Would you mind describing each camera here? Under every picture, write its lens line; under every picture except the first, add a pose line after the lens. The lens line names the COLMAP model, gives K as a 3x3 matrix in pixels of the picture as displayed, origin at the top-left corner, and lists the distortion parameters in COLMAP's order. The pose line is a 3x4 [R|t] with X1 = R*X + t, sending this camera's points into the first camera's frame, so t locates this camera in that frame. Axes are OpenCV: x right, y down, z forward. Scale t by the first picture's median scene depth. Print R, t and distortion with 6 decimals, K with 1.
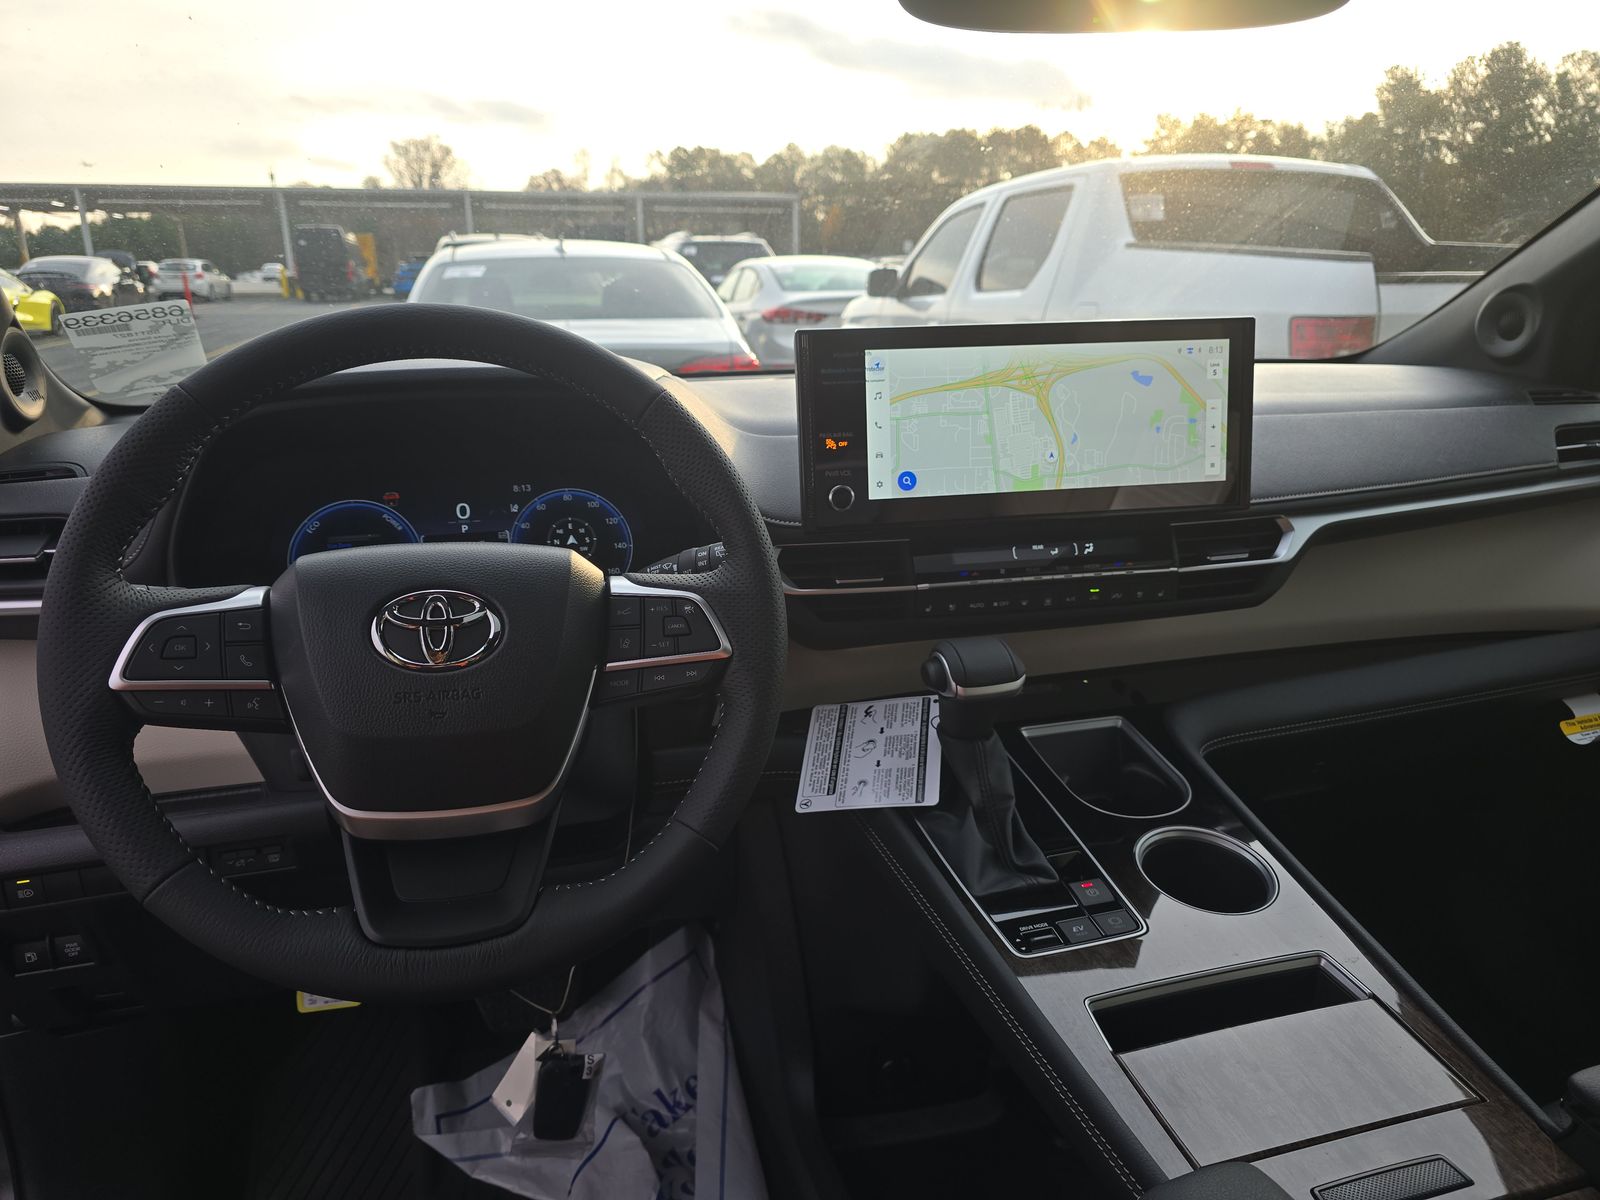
lens RADIAL K [[1085.8, 0, 805.9], [0, 1085.8, 606.8], [0, 0, 1]] dist [0.046255, -0.051605]
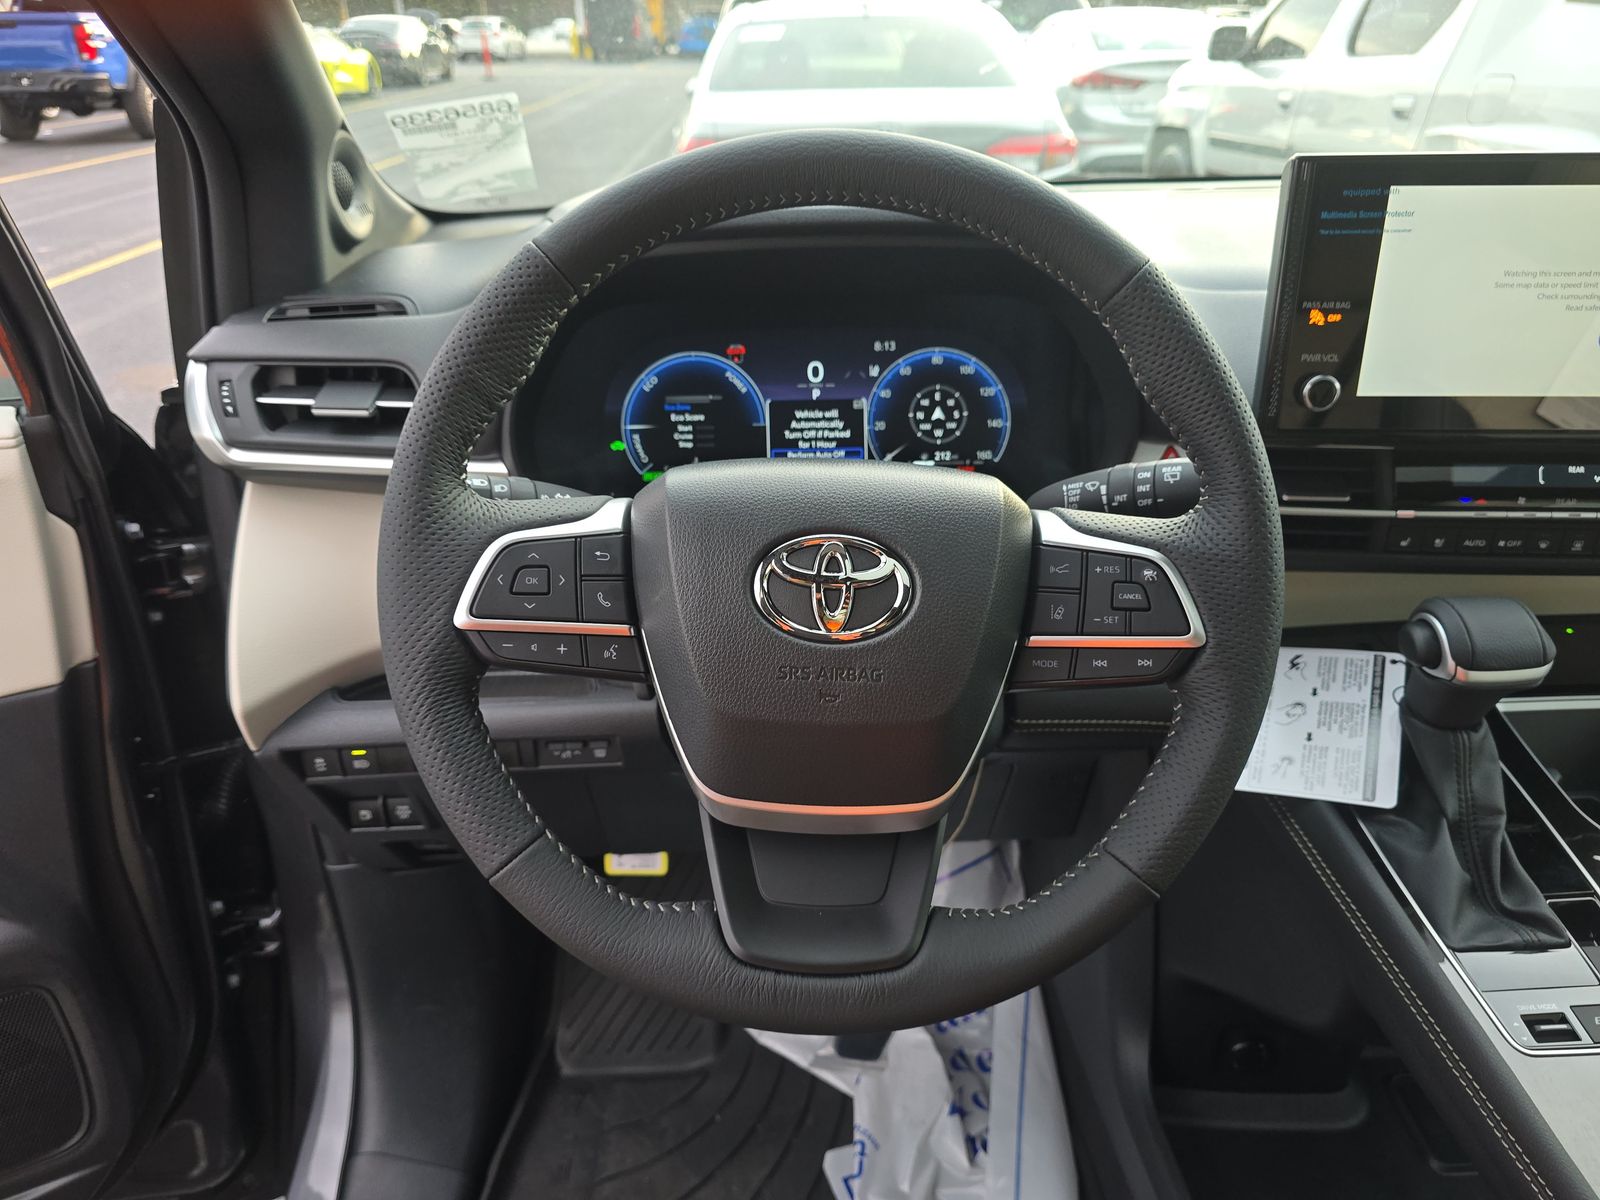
lens RADIAL K [[1084.2, 0, 800.0], [0, 1084.2, 600.0], [0, 0, 1]] dist [0.043351, -0.055535]
pose [[0.970600, 0.110809, -0.213677, -0.133321], [-0.069139, 0.978668, 0.193464, -0.079937], [0.230557, -0.173003, 0.957556, 0.175808]]
